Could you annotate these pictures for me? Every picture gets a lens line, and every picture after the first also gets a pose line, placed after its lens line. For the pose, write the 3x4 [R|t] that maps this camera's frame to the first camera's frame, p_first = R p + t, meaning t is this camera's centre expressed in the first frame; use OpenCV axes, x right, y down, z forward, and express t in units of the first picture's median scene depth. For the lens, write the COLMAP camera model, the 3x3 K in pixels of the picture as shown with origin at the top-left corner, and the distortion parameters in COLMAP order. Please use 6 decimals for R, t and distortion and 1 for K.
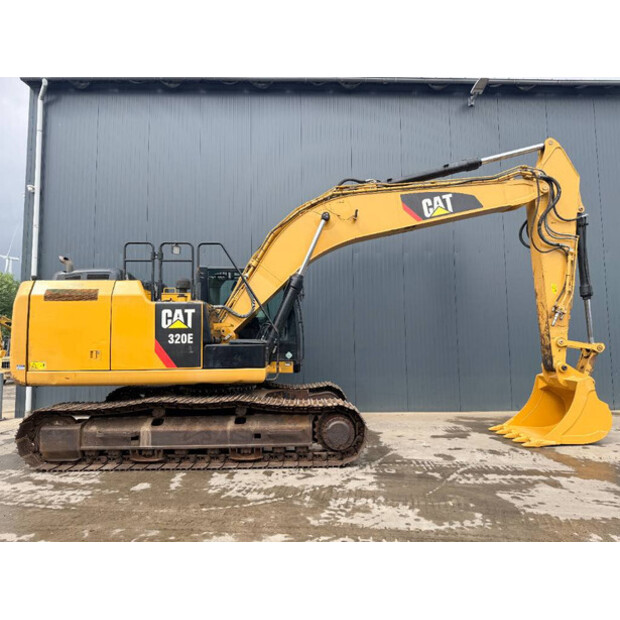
lens RADIAL K [[438.7, 0, 299.4], [0, 438.7, 311.6], [0, 0, 1]] dist [0.086064, -0.149090]
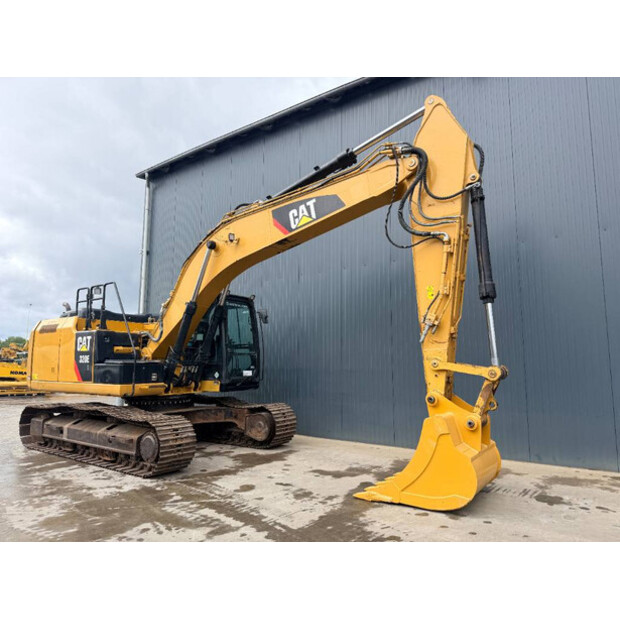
lens RADIAL K [[438.7, 0, 299.4], [0, 438.7, 311.6], [0, 0, 1]] dist [0.086064, -0.149090]
pose [[0.795864, -0.064875, -0.601989, 0.846559], [0.031267, 0.997320, -0.066143, 0.022955], [0.604667, 0.033818, 0.795760, 0.273551]]
